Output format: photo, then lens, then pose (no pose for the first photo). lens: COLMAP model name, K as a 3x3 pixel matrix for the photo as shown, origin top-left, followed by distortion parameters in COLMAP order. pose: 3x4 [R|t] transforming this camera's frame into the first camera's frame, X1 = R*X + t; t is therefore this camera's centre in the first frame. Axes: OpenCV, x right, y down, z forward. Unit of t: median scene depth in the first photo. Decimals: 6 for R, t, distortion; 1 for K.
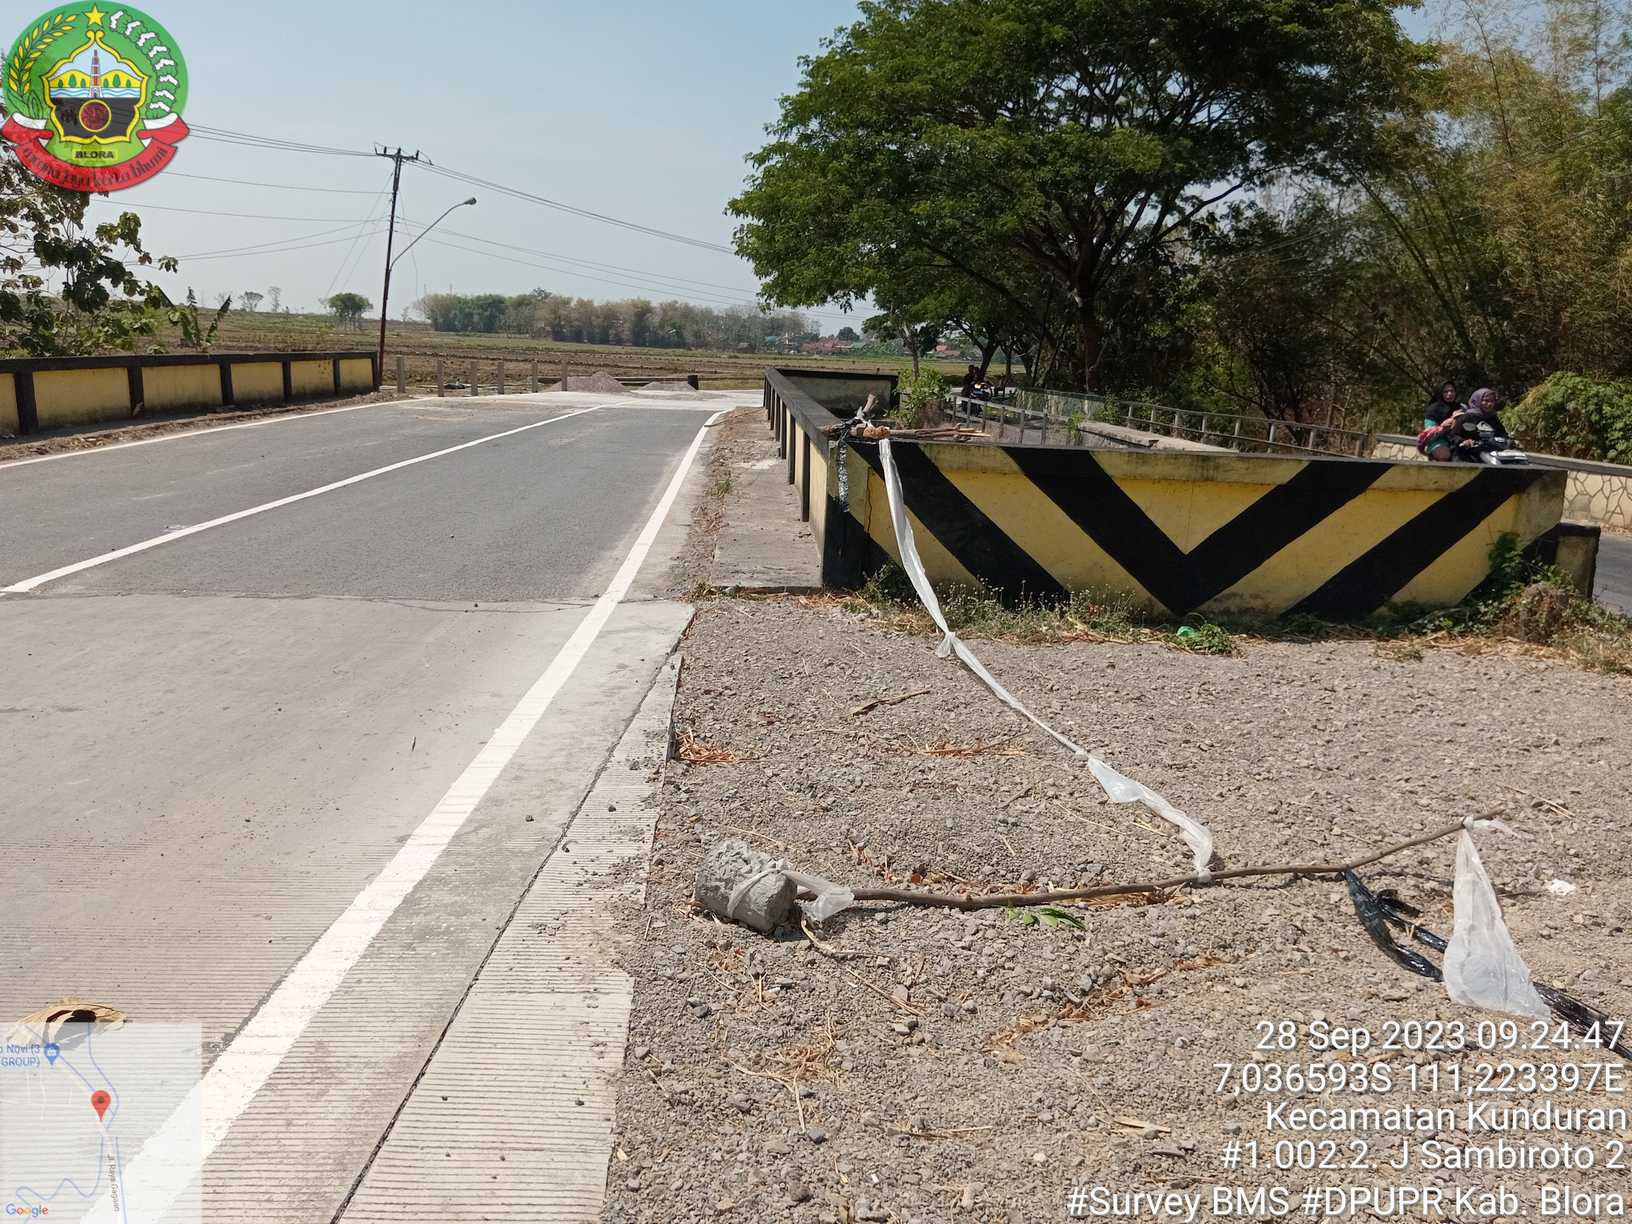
lens RADIAL K [[1225.6, 0, 817.0], [0, 1225.6, 604.1], [0, 0, 1]] dist [0.077932, -0.131295]
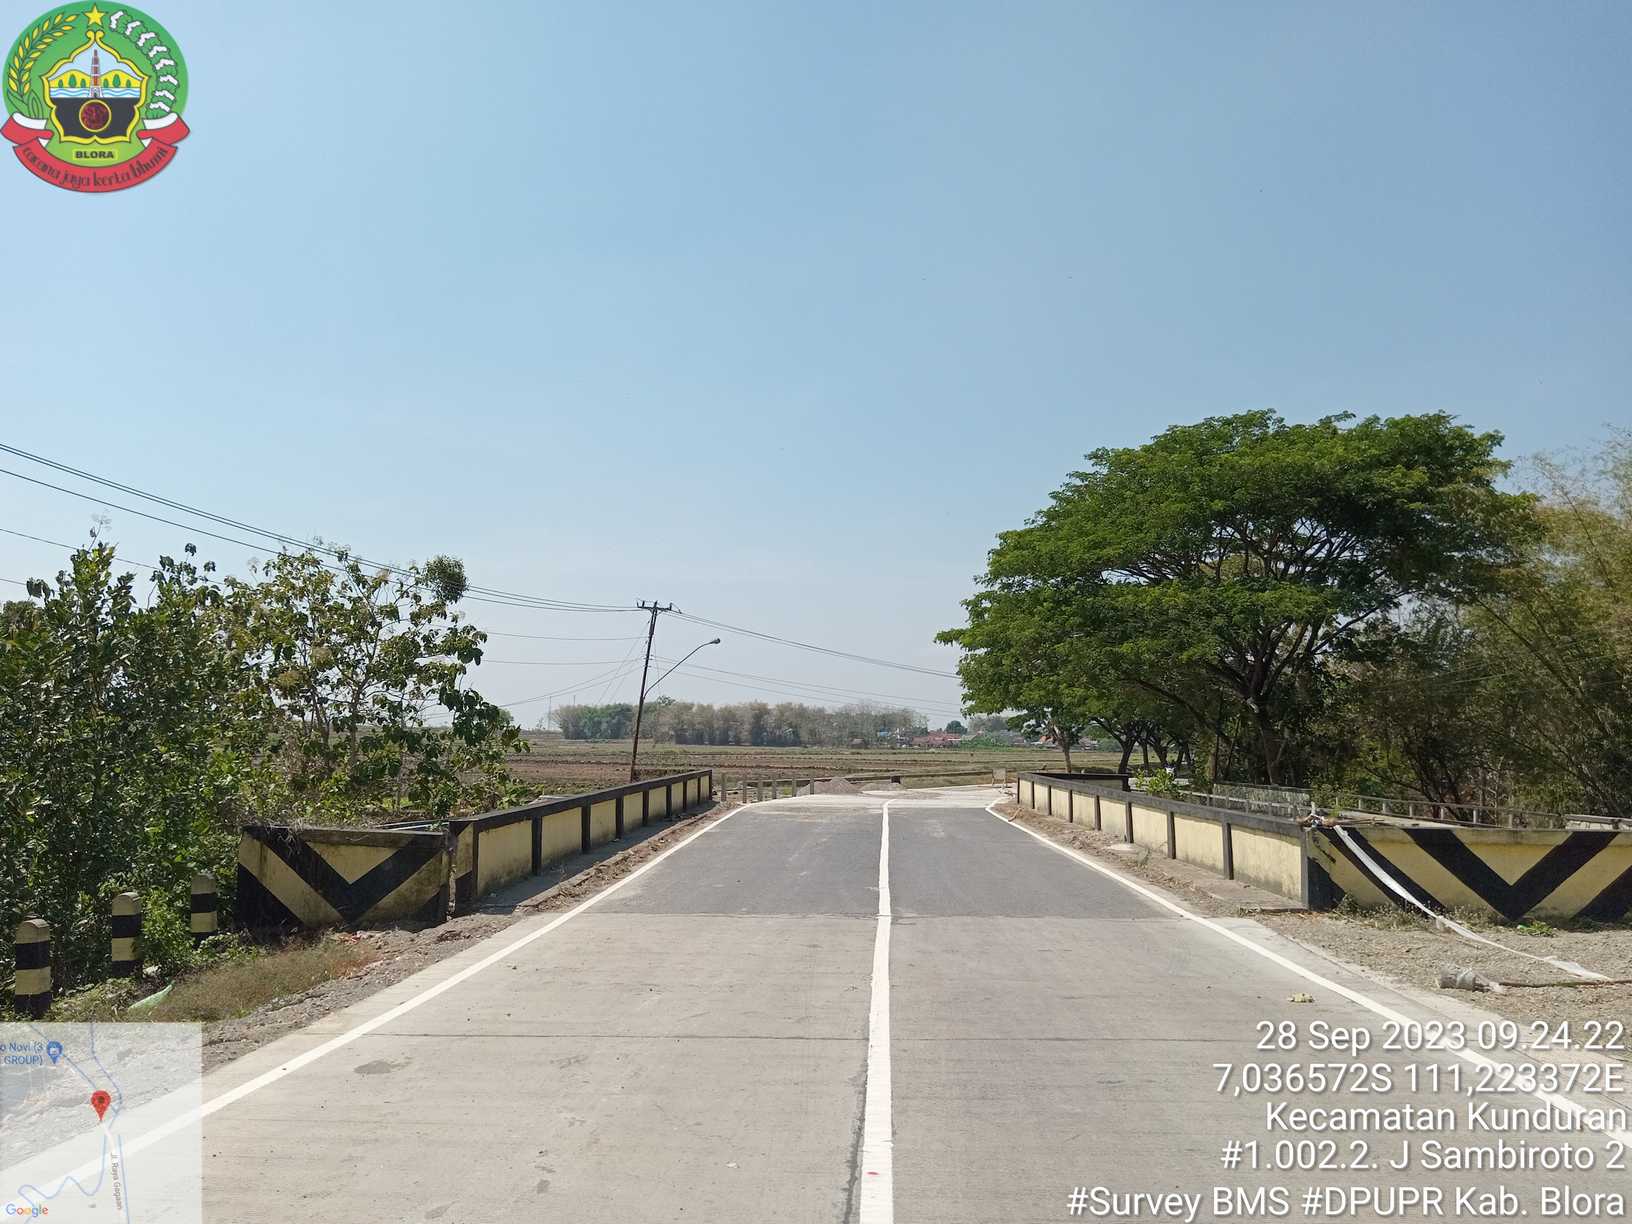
lens RADIAL K [[1225.6, 0, 817.0], [0, 1225.6, 604.1], [0, 0, 1]] dist [0.077932, -0.131295]
pose [[0.996636, -0.040119, -0.071468, -0.100211], [0.015856, 0.949910, -0.312120, 0.020802], [0.080410, 0.309937, 0.947351, -0.164141]]
